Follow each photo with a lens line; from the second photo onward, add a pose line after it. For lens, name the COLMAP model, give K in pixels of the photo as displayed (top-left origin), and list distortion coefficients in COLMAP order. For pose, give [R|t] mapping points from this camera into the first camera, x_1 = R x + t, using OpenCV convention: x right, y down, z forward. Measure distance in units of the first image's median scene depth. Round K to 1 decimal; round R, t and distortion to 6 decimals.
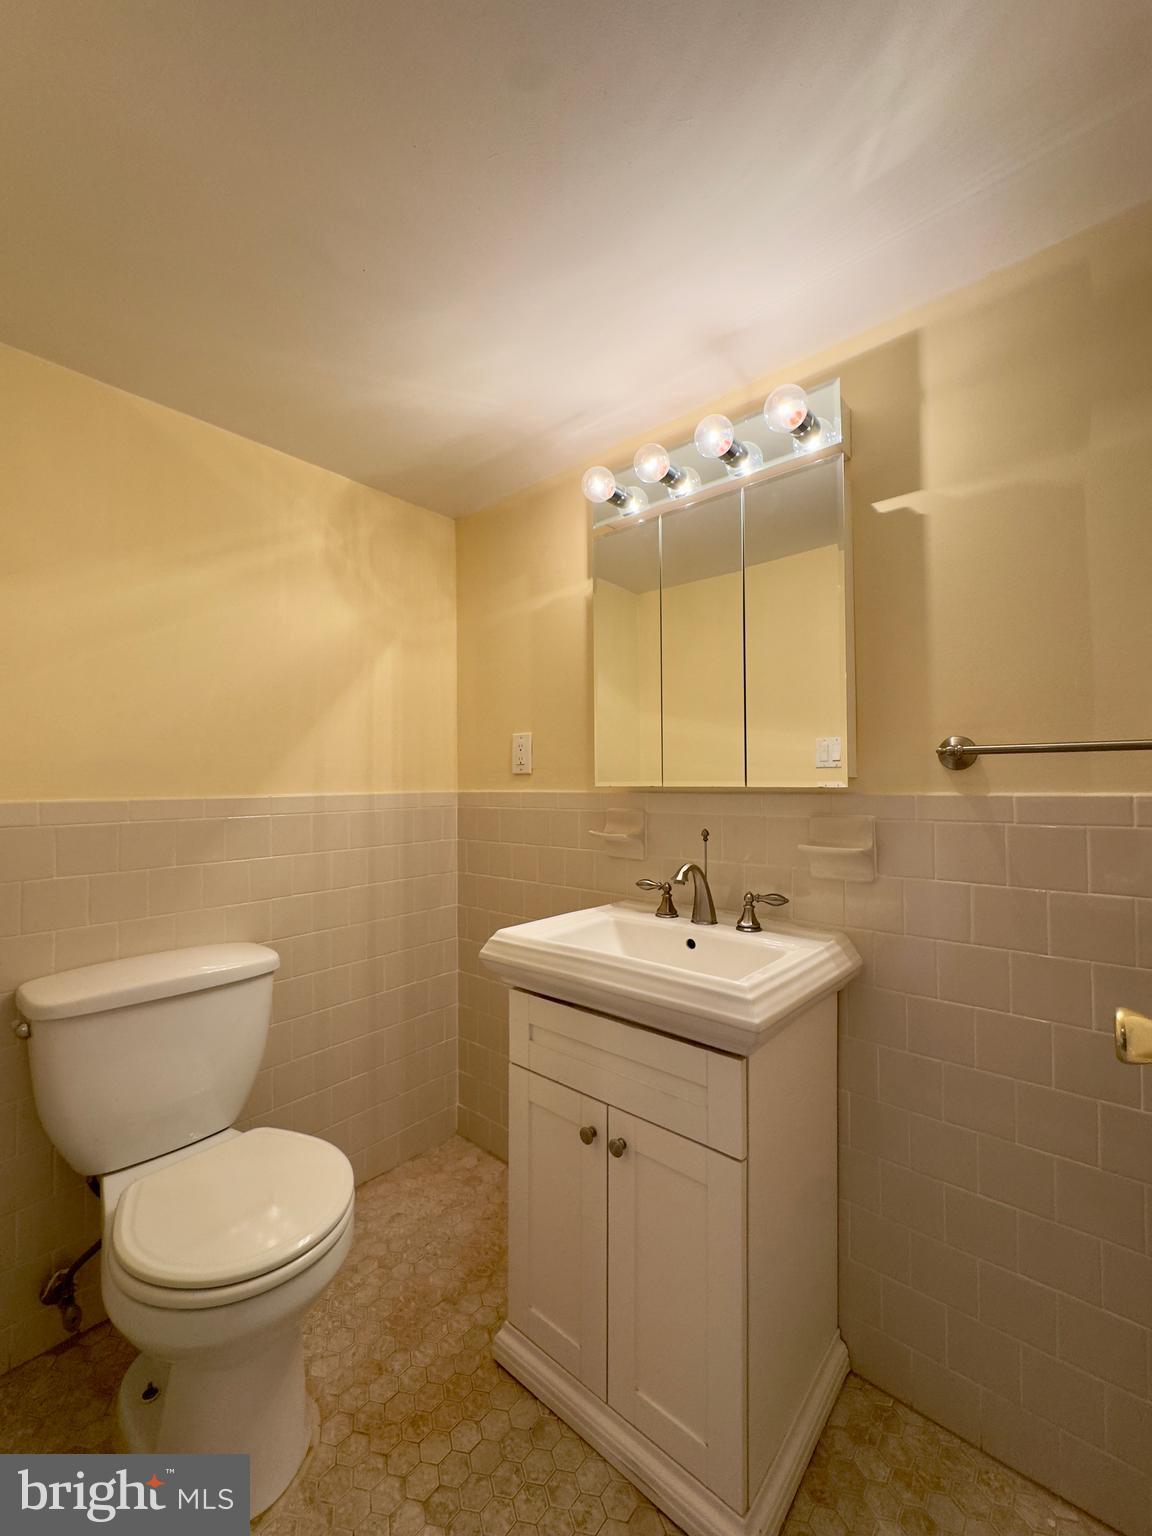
lens RADIAL K [[613.8, 0, 576.0], [0, 613.8, 768.0], [0, 0, 1]] dist [-0.002753, 0.000572]
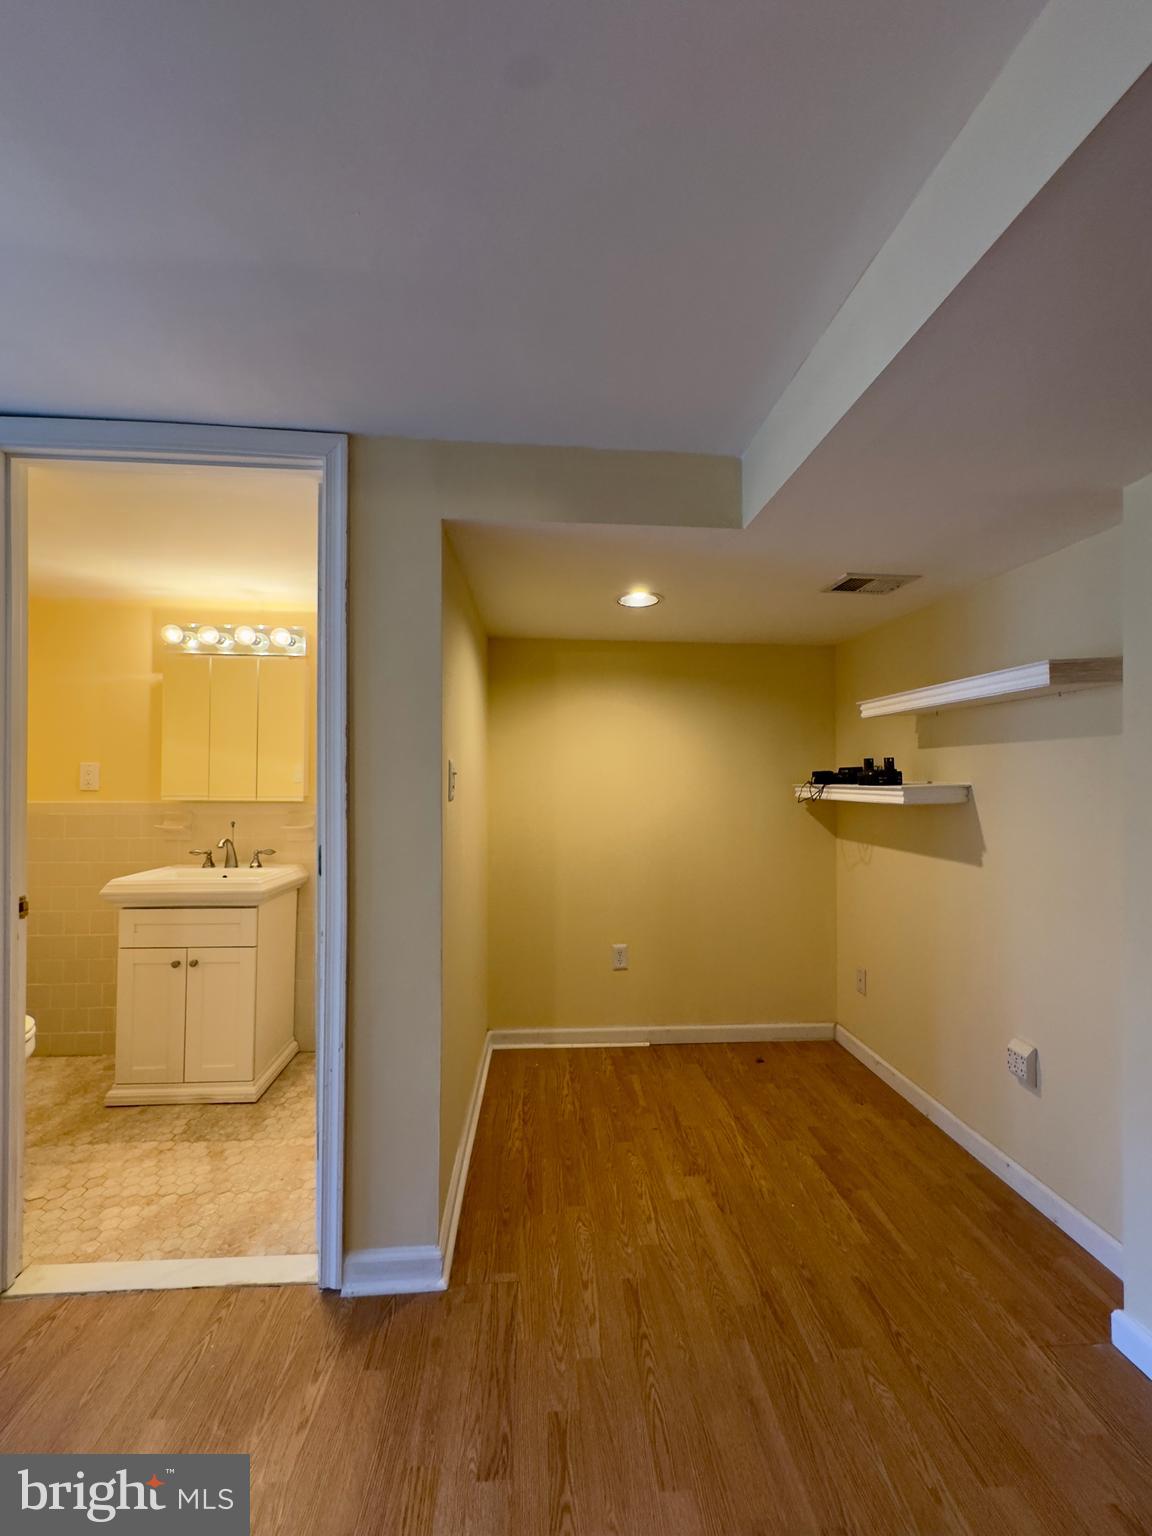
lens RADIAL K [[613.8, 0, 576.0], [0, 613.8, 768.0], [0, 0, 1]] dist [-0.002753, 0.000572]
pose [[0.701685, 0.020835, 0.712182, -0.463753], [-0.026752, 0.999638, -0.002887, -0.104636], [-0.711985, -0.017026, 0.701989, -1.285650]]
